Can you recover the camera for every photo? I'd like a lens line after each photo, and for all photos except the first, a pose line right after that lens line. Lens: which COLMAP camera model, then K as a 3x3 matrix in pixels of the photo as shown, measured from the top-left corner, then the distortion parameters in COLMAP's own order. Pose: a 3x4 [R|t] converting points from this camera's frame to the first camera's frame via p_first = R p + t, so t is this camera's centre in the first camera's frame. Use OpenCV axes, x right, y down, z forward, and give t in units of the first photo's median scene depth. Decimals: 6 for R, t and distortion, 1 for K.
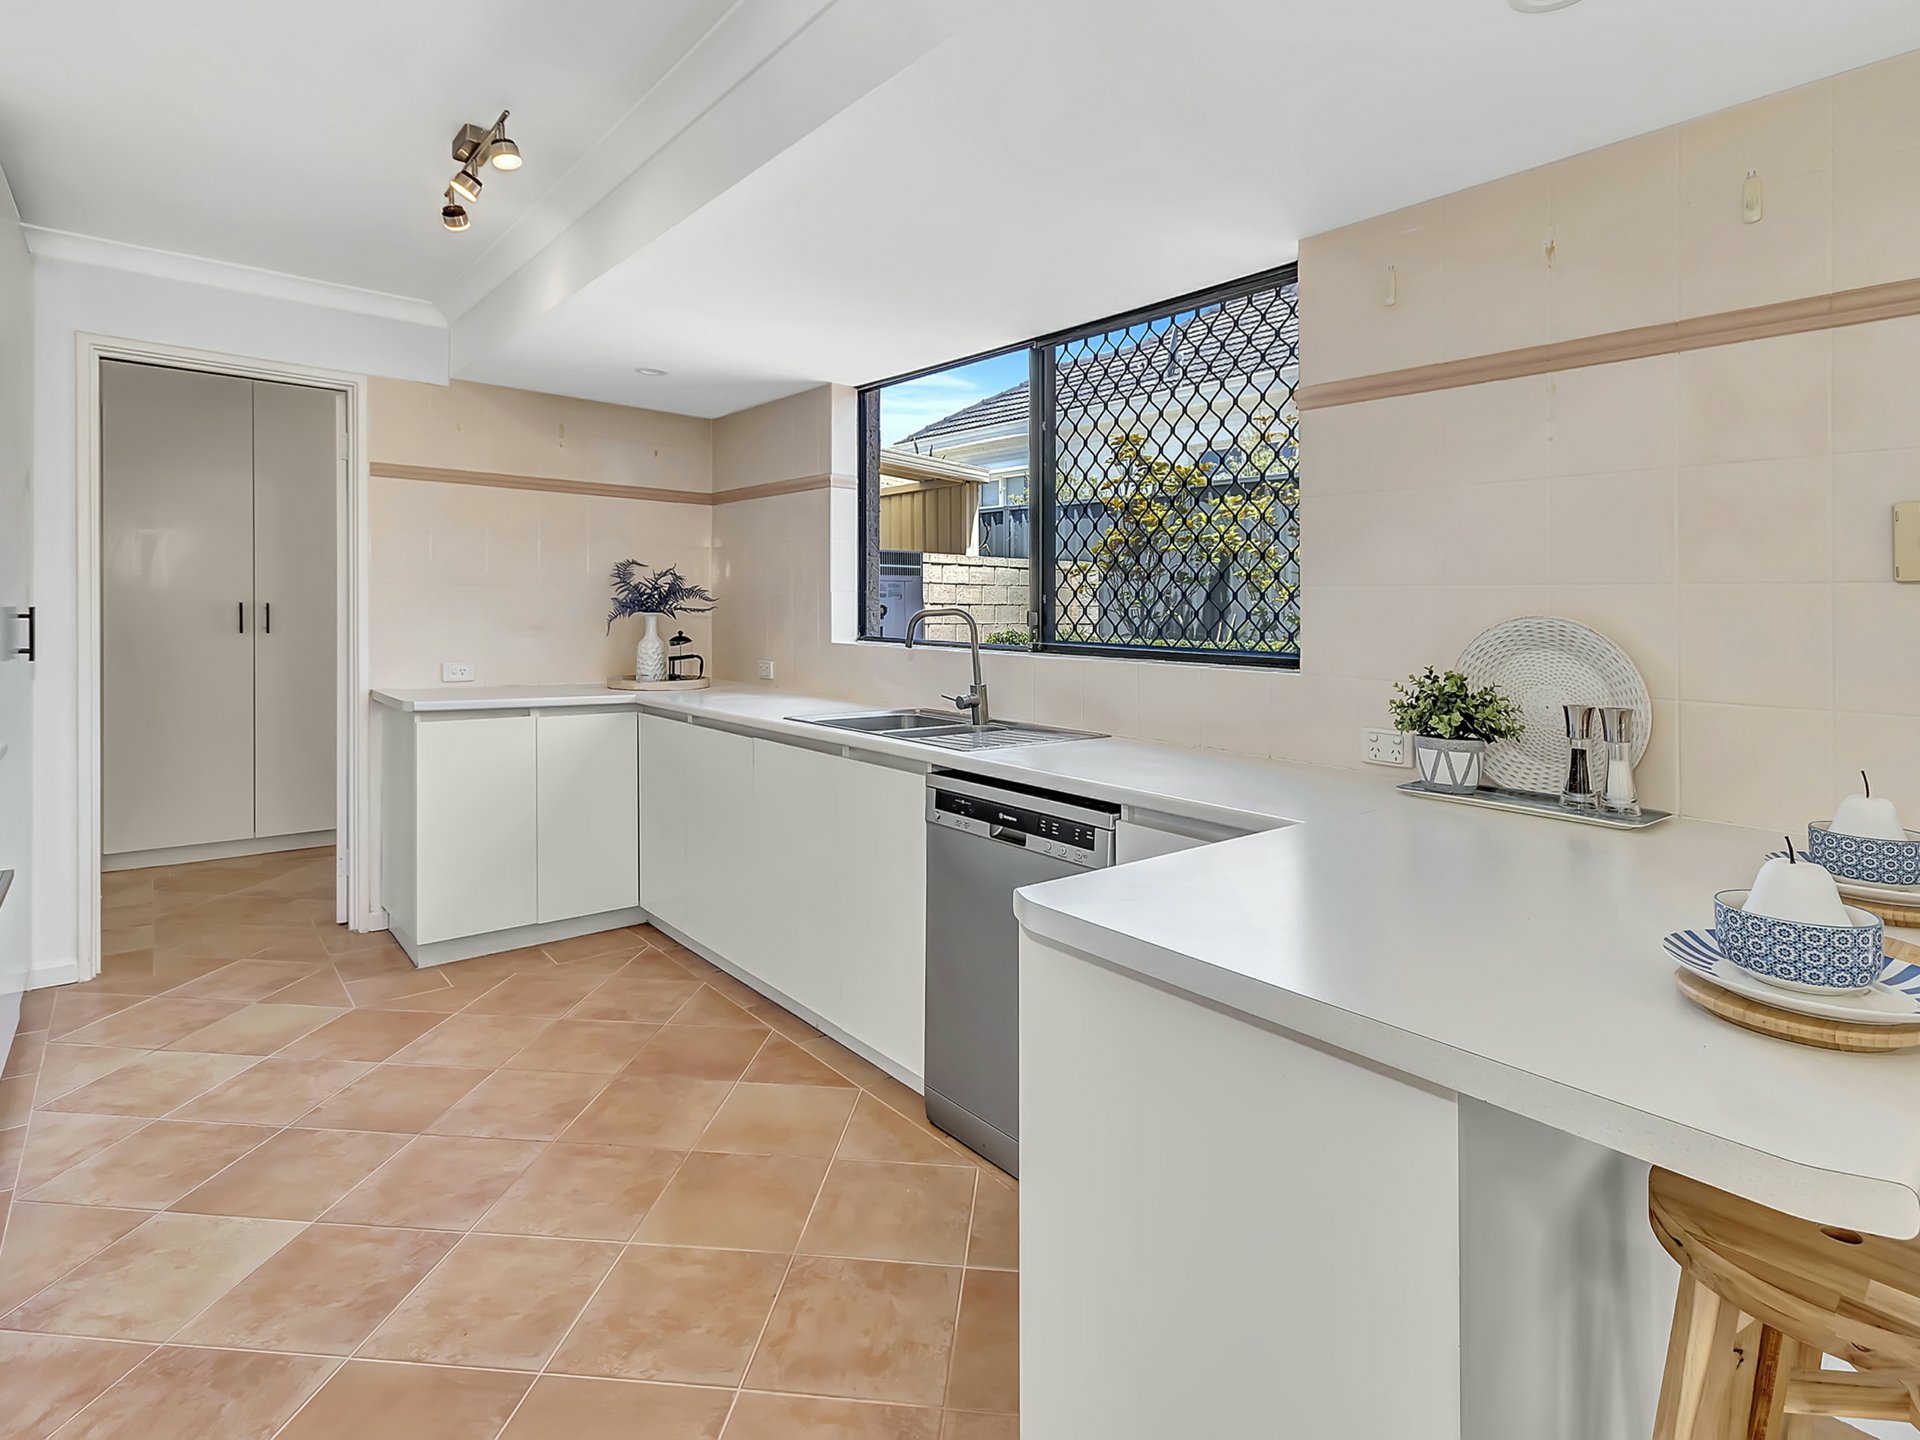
lens RADIAL K [[949.9, 0, 892.6], [0, 949.9, 630.7], [0, 0, 1]] dist [0.008045, -0.000887]
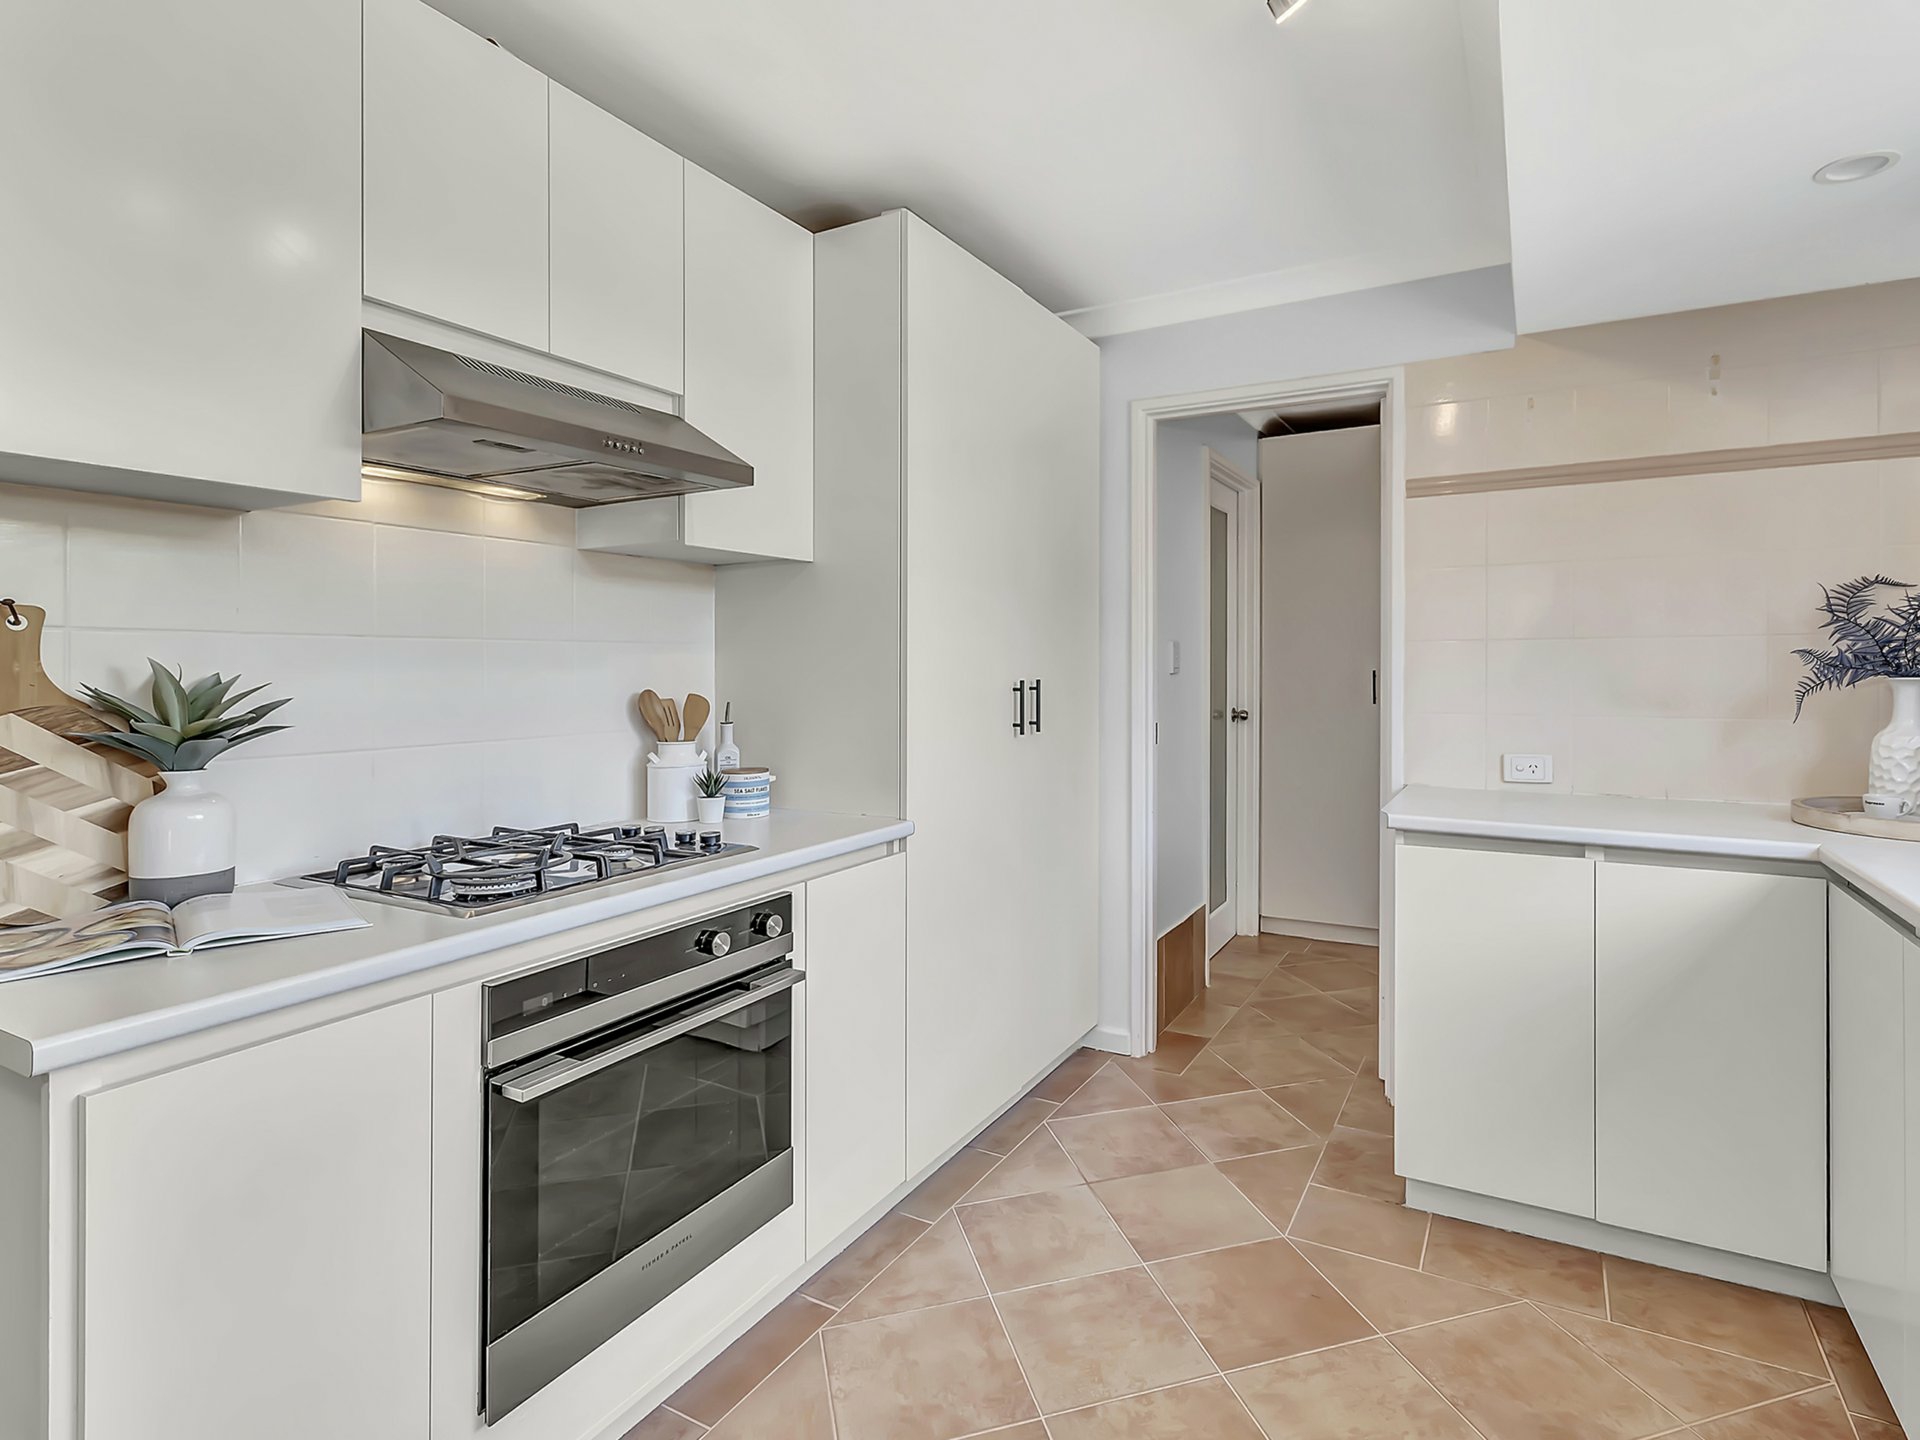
lens RADIAL K [[949.9, 0, 1089.8], [0, 949.9, 684.7], [0, 0, 1]] dist [0.008045, -0.000887]
pose [[0.437696, -0.001979, -0.899121, 0.011463], [-0.008198, 0.999947, -0.006192, -0.011272], [0.899086, 0.010082, 0.437657, 0.523212]]
